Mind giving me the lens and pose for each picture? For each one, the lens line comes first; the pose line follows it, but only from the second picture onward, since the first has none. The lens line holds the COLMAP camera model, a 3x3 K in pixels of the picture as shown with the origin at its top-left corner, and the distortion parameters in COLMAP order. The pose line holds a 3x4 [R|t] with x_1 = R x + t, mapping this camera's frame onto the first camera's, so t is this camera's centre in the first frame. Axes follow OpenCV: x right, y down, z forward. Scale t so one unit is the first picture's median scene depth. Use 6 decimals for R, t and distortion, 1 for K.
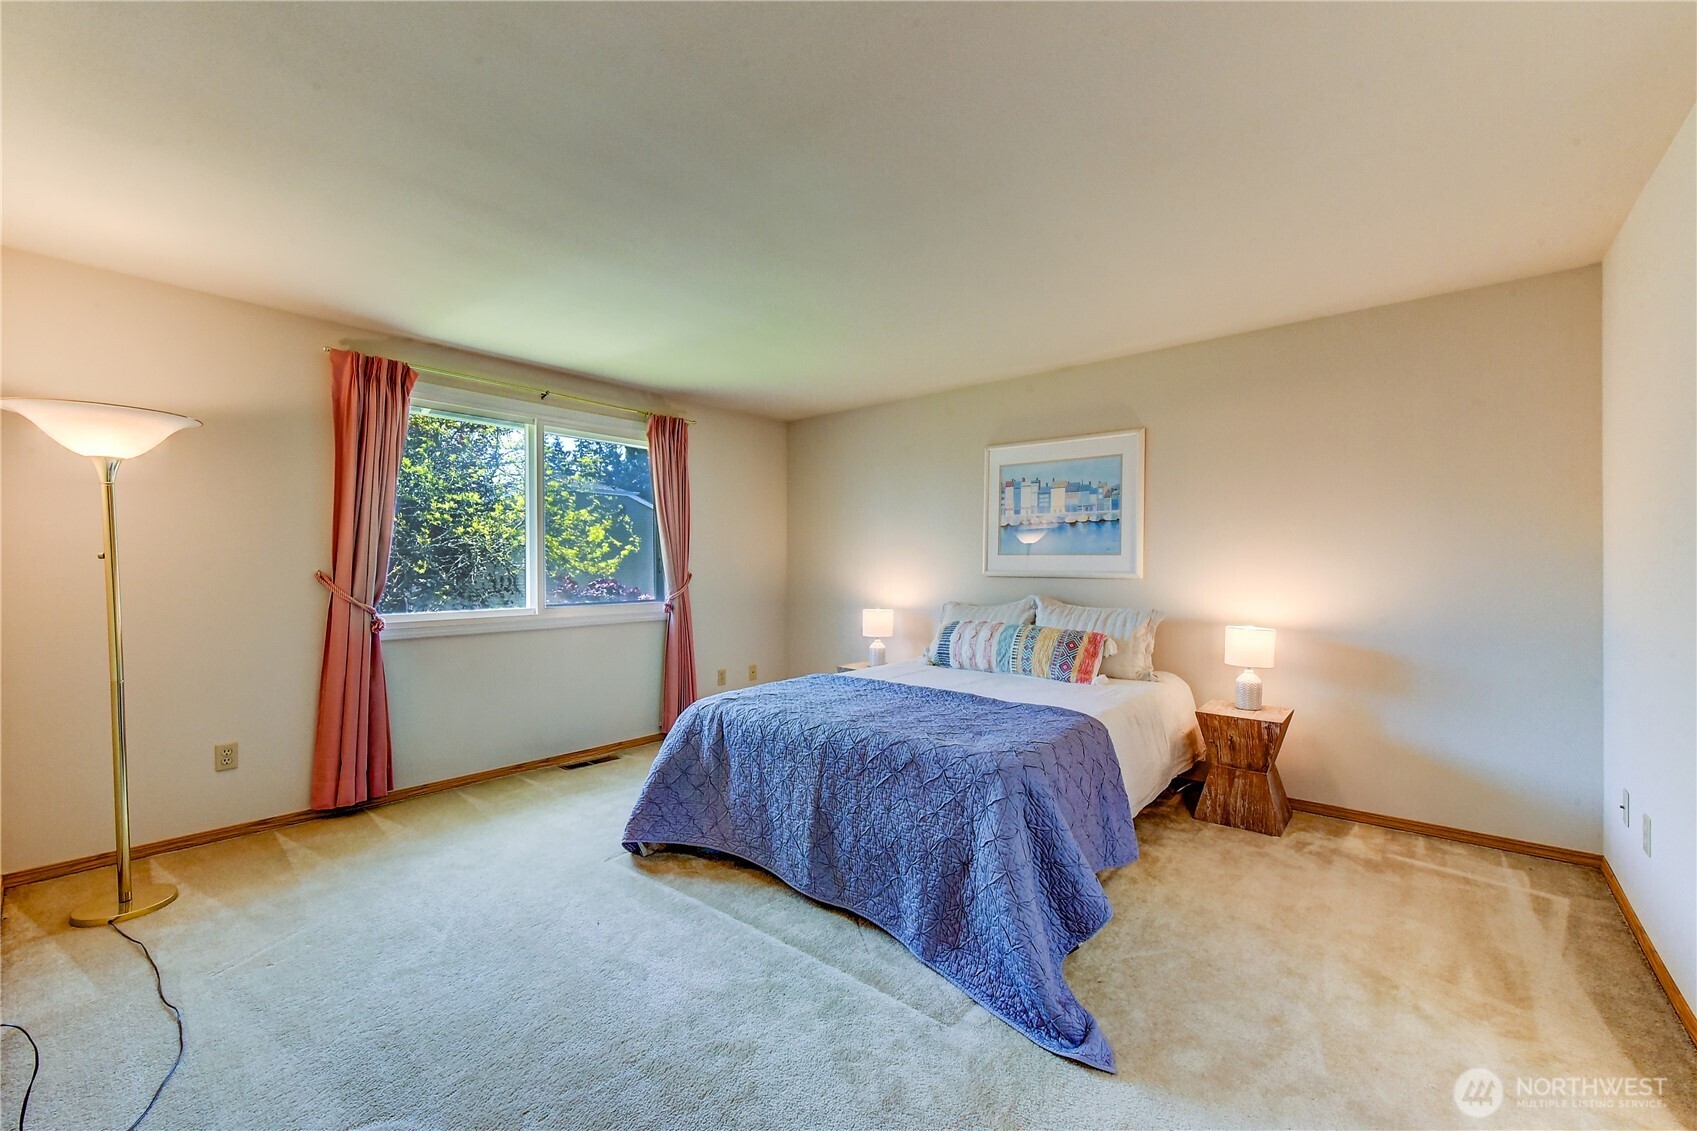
lens RADIAL K [[685.8, 0, 853.9], [0, 685.8, 547.8], [0, 0, 1]] dist [0.002584, 0.000564]
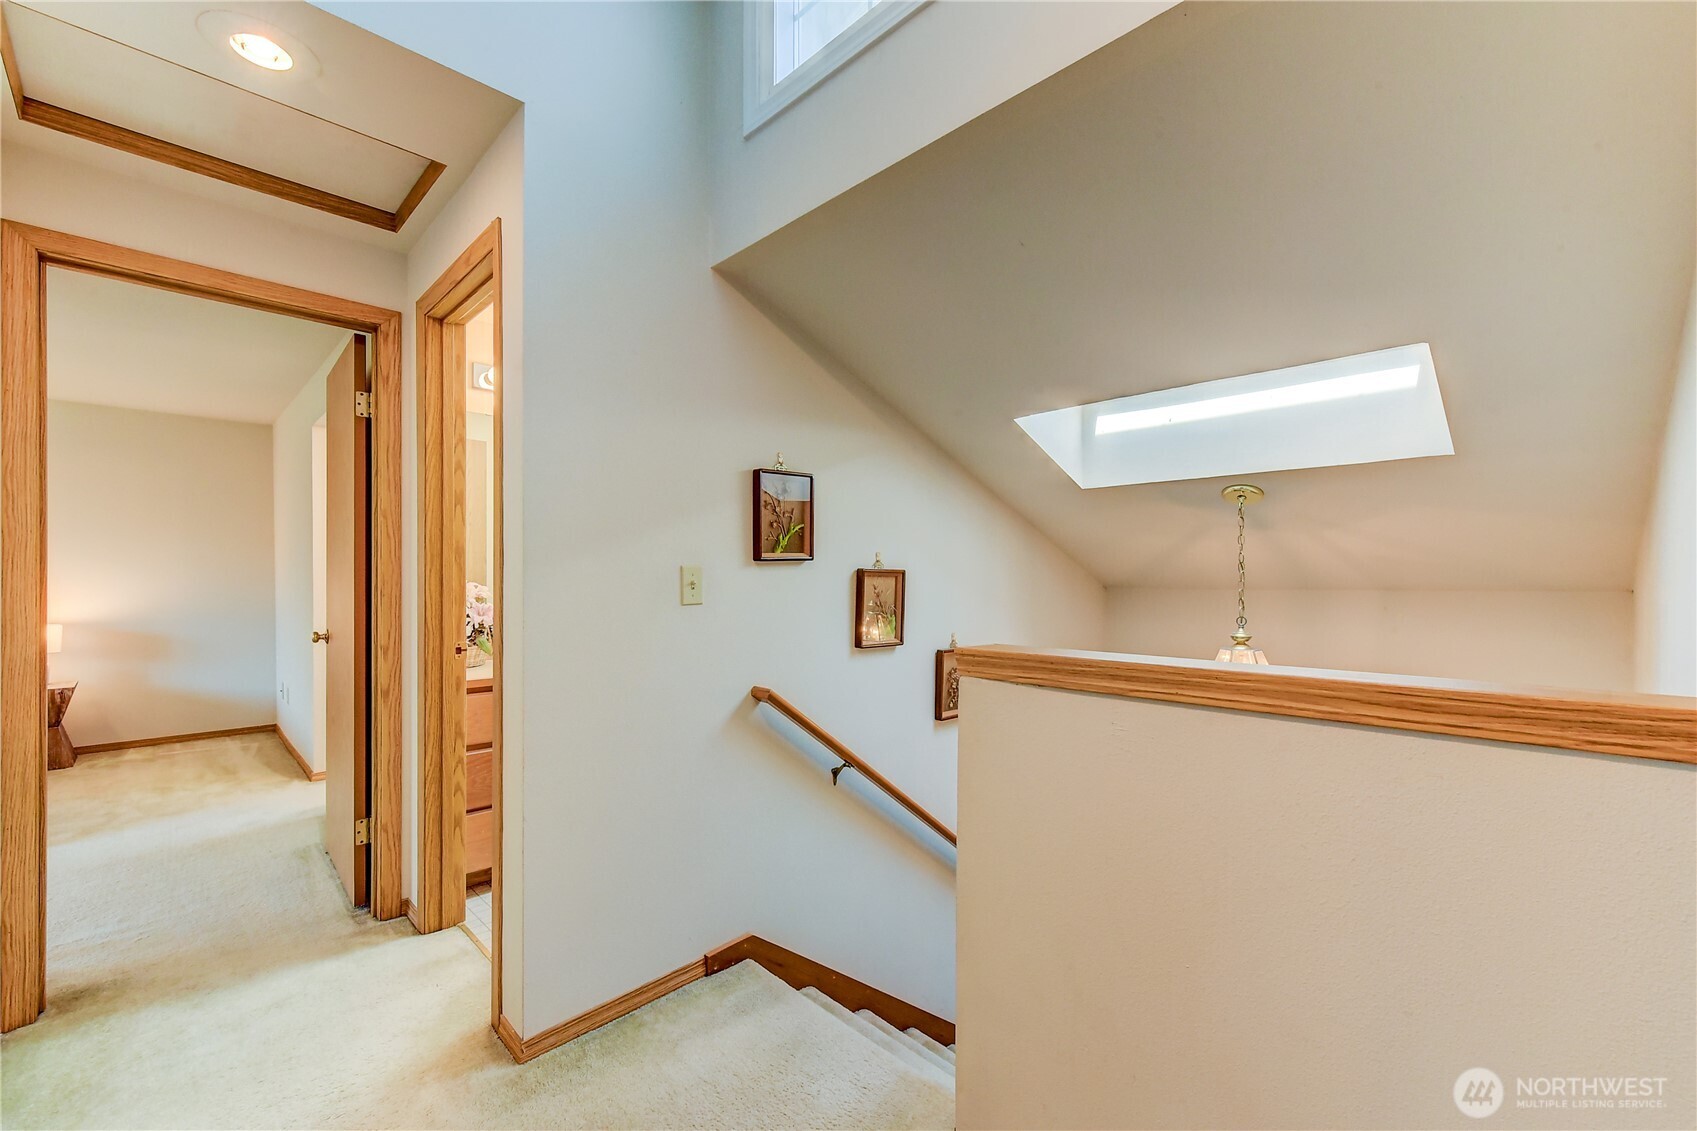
lens RADIAL K [[699.0, 0, 848.5], [0, 699.0, 565.5], [0, 0, 1]] dist [-0.000232, 0.000196]
pose [[0.085999, 0.006405, 0.996275, -0.680807], [-0.004628, 0.999971, -0.006029, 0.008101], [-0.996284, -0.004092, 0.086026, -0.715487]]
